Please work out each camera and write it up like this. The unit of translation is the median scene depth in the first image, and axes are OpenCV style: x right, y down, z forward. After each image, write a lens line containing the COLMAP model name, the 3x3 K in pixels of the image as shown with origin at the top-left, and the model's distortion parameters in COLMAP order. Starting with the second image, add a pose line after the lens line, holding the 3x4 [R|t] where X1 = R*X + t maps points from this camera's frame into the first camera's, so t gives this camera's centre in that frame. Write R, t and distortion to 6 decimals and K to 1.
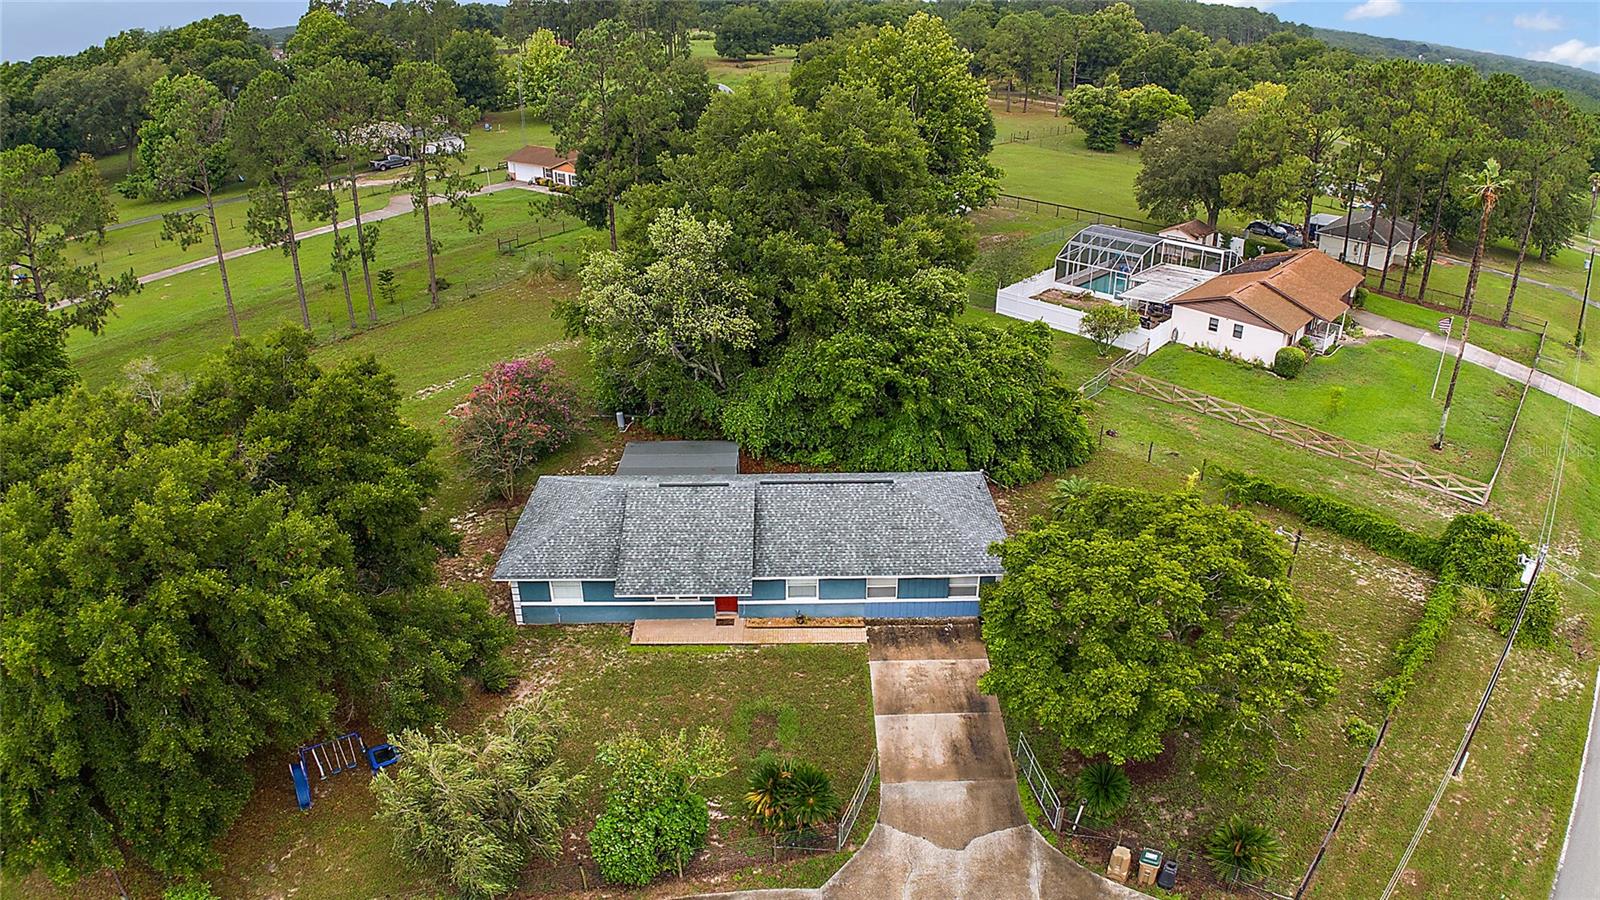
lens RADIAL K [[993.6, 0, 799.9], [0, 993.6, 438.4], [0, 0, 1]] dist [-0.166971, 0.000316]
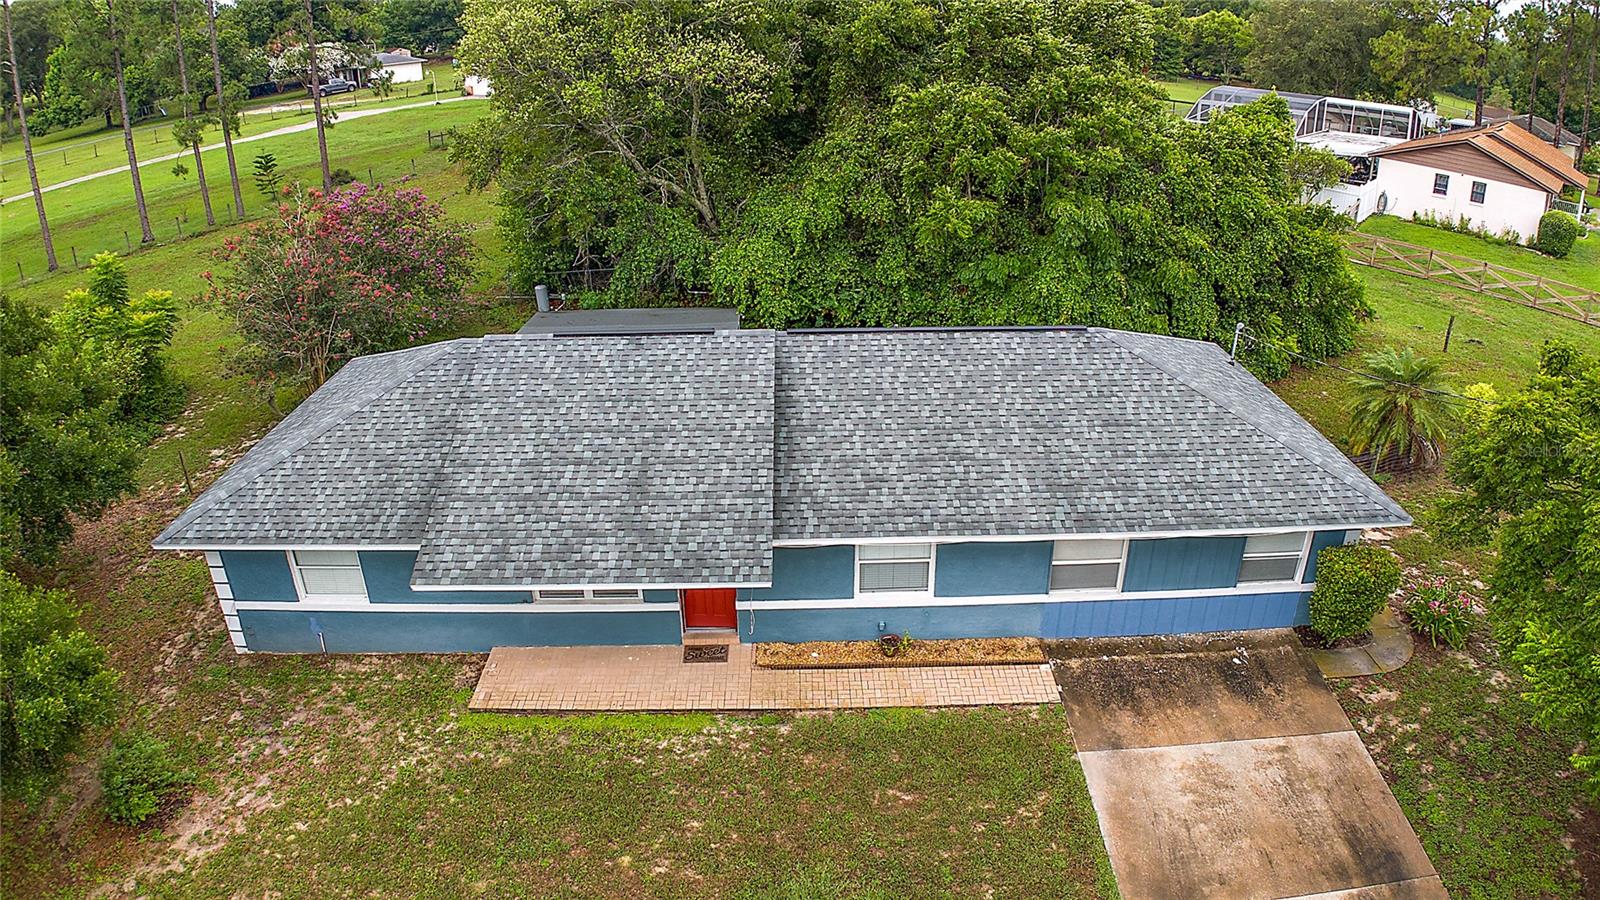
lens RADIAL K [[981.1, 0, 797.8], [0, 981.1, 440.7], [0, 0, 1]] dist [-0.169607, 0.002605]
pose [[0.999940, -0.007293, -0.008174, -0.033467], [0.007249, 0.999959, -0.005416, 0.099979], [0.008214, 0.005356, 0.999952, 0.594432]]
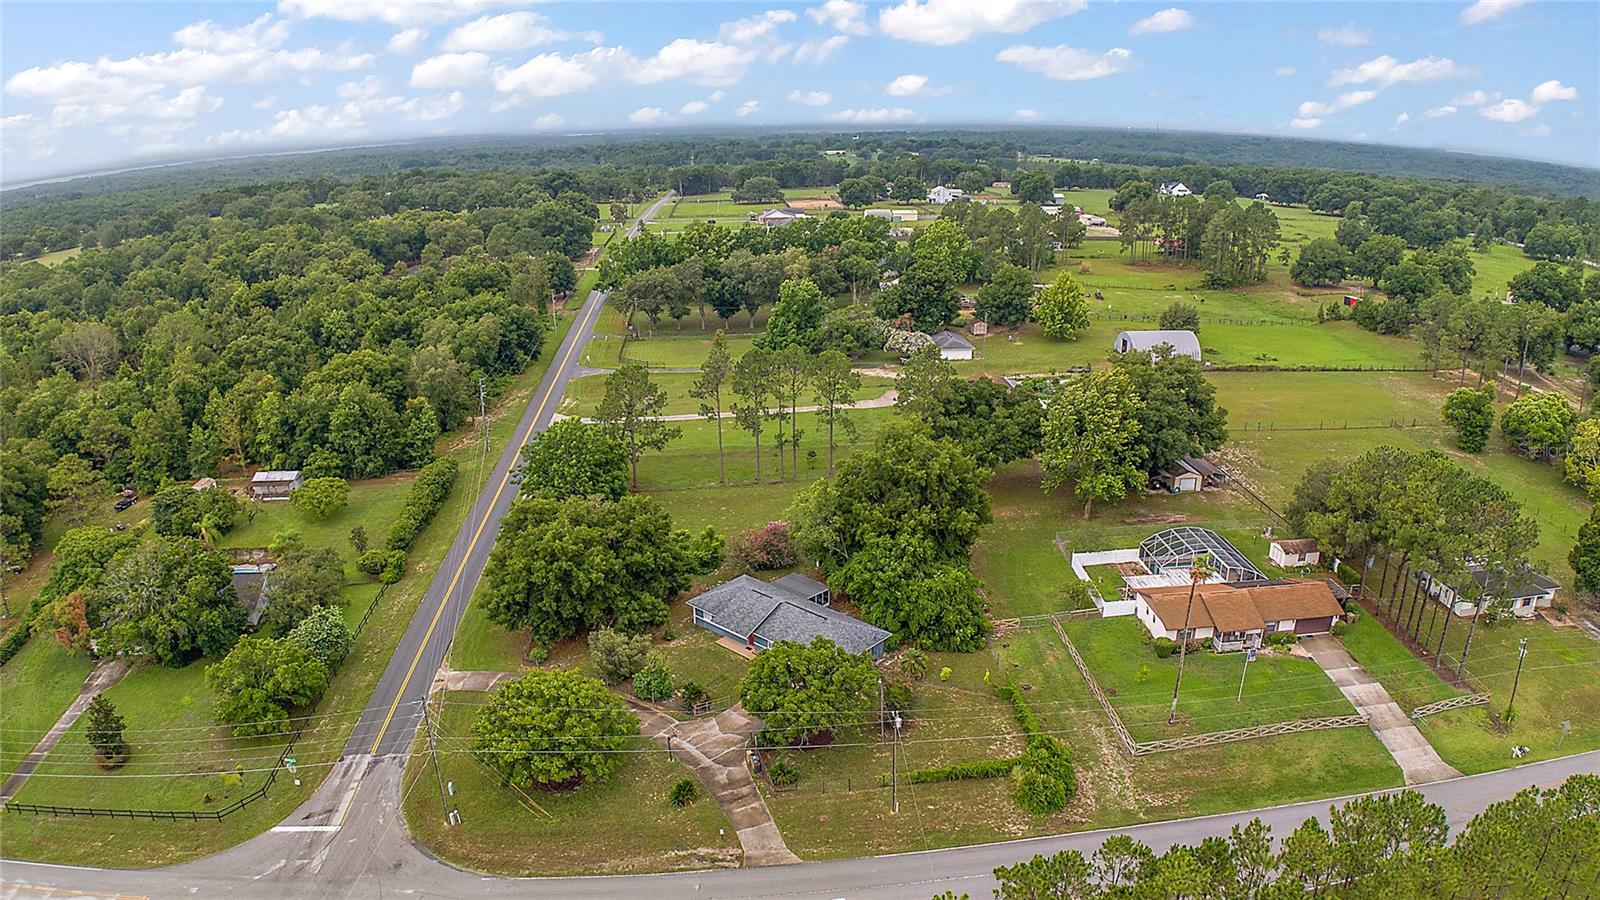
lens RADIAL K [[993.6, 0, 799.9], [0, 993.6, 438.4], [0, 0, 1]] dist [-0.166971, 0.000316]
pose [[0.734987, 0.205765, -0.646107, 1.541527], [-0.275591, 0.961247, -0.007375, -0.349556], [0.619551, 0.183482, 0.763211, -0.950488]]
